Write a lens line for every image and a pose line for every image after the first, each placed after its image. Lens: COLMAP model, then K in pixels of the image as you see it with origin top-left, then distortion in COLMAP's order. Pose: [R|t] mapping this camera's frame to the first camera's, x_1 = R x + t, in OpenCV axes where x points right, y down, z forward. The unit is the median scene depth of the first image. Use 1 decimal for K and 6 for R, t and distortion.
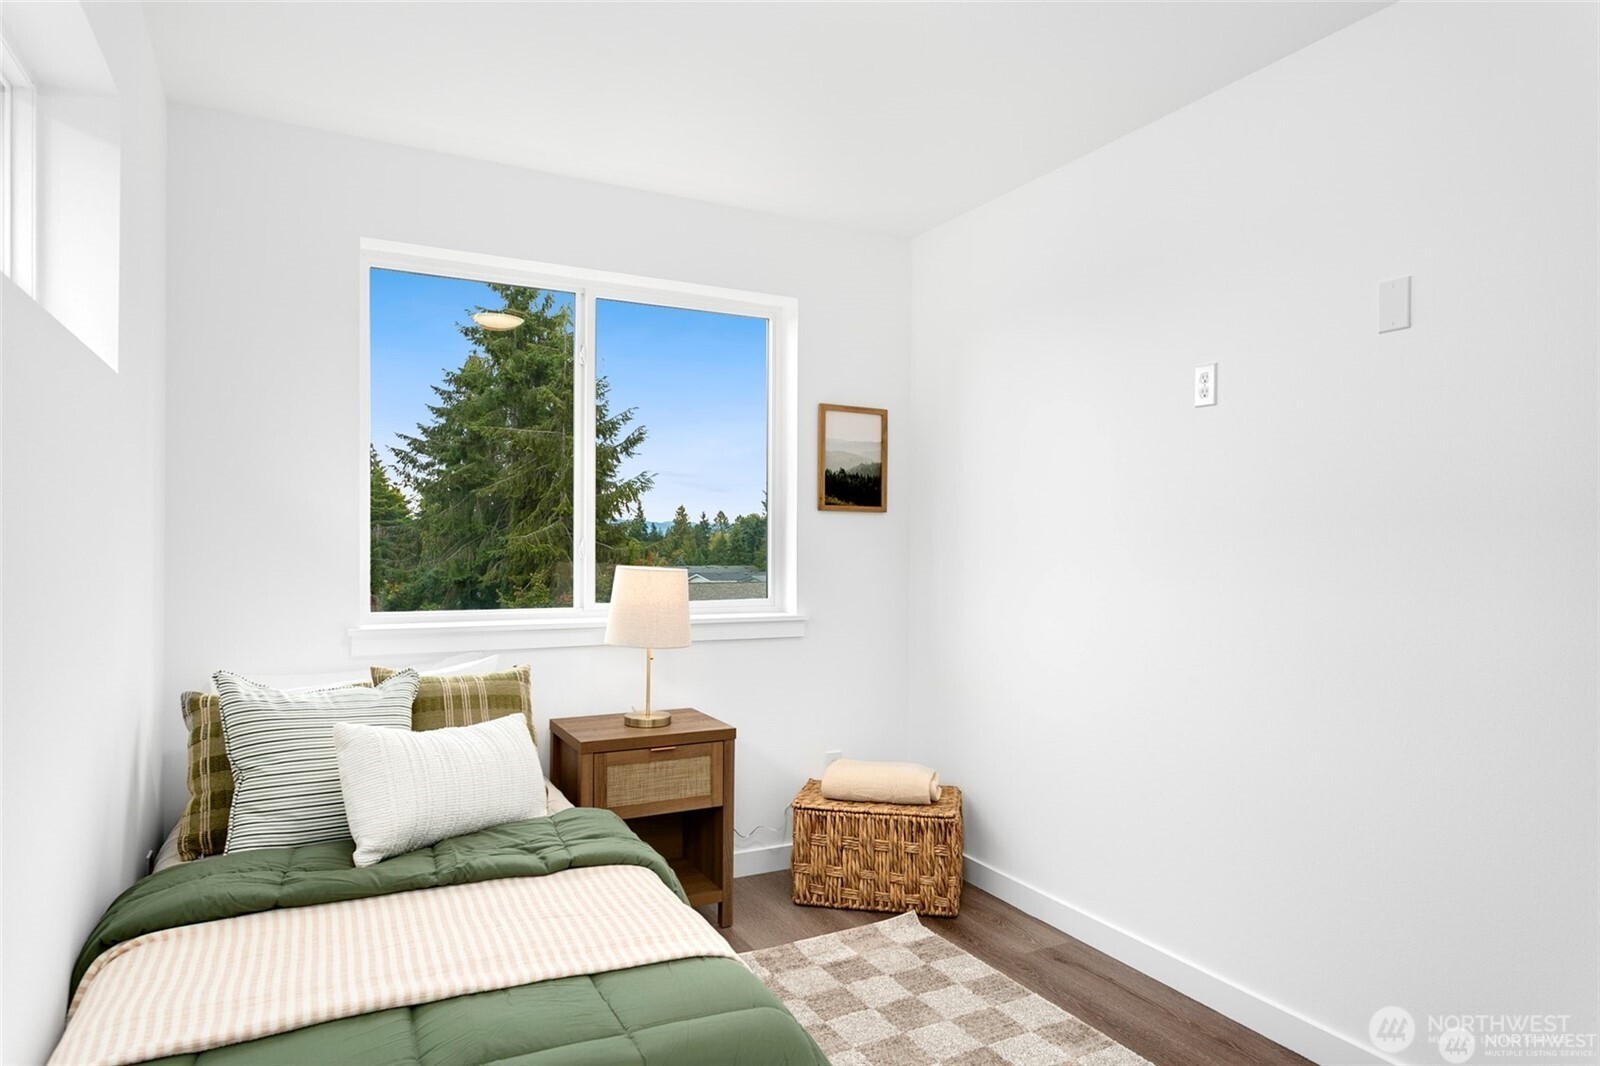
lens RADIAL K [[957.1, 0, 803.5], [0, 957.1, 556.4], [0, 0, 1]] dist [0.005840, 0.003186]
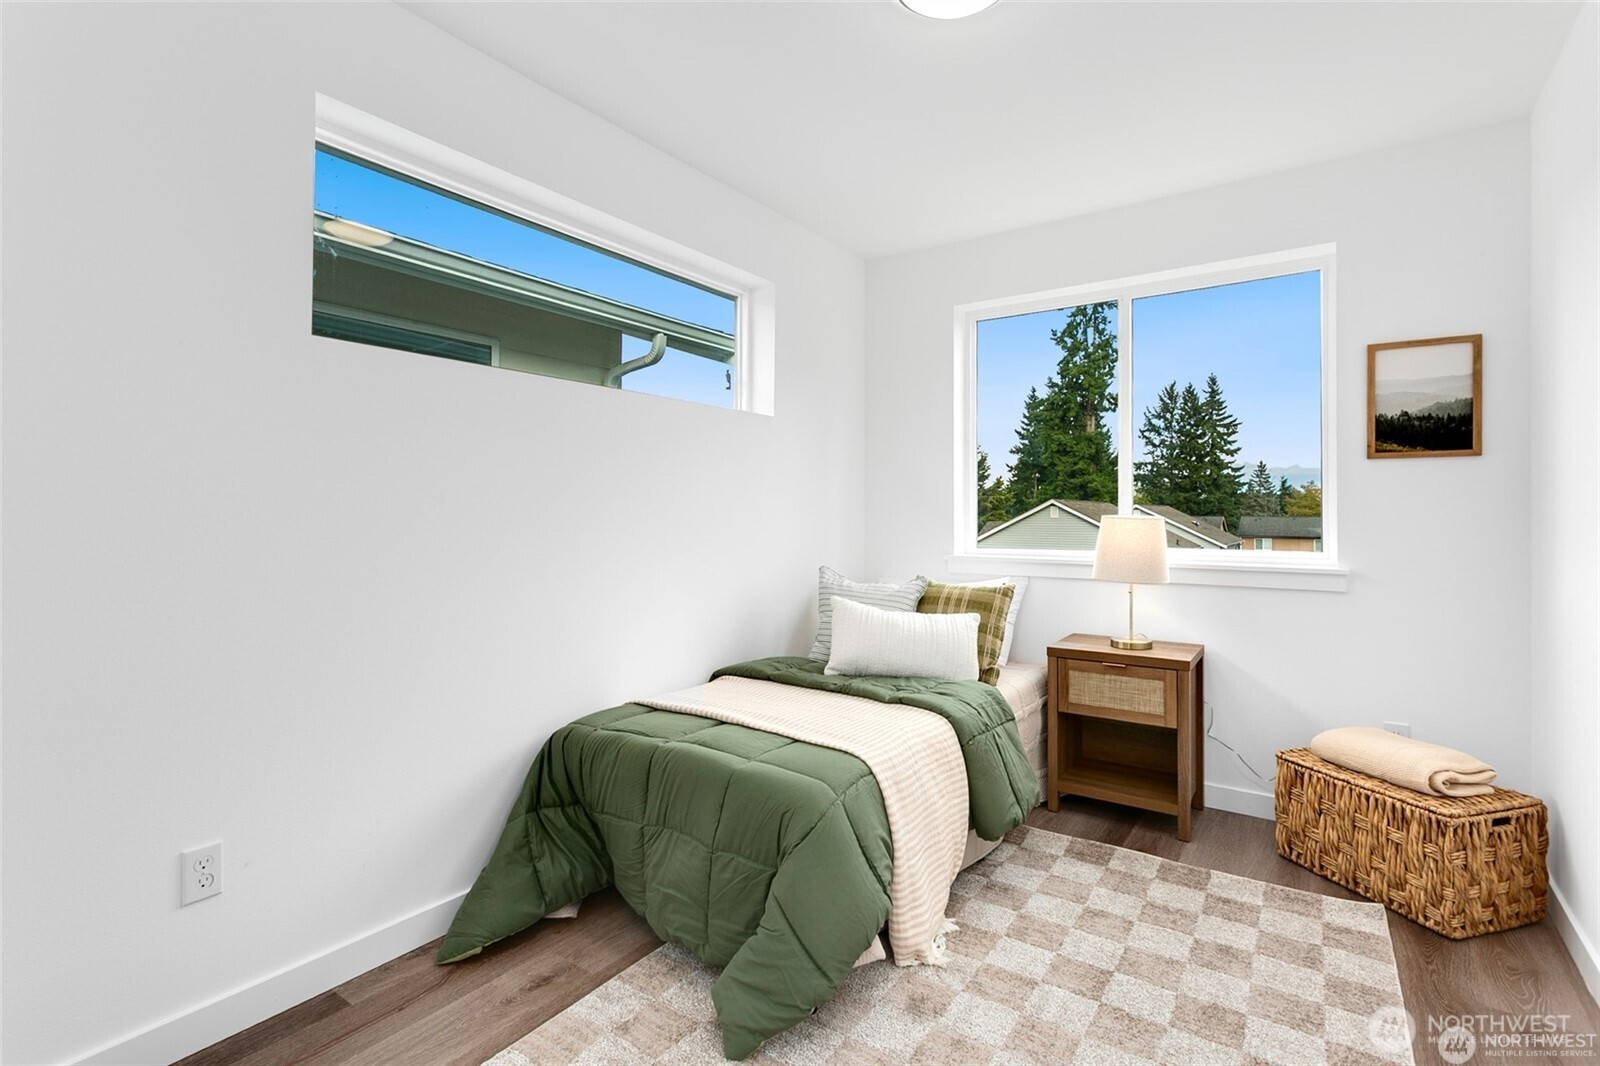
lens RADIAL K [[757.3, 0, 800.6], [0, 757.3, 513.8], [0, 0, 1]] dist [0.003251, 0.000616]
pose [[0.453927, -0.008265, -0.891000, 0.480717], [-0.015016, 0.999744, -0.016924, 0.029824], [0.890912, 0.021062, 0.453687, 0.193493]]
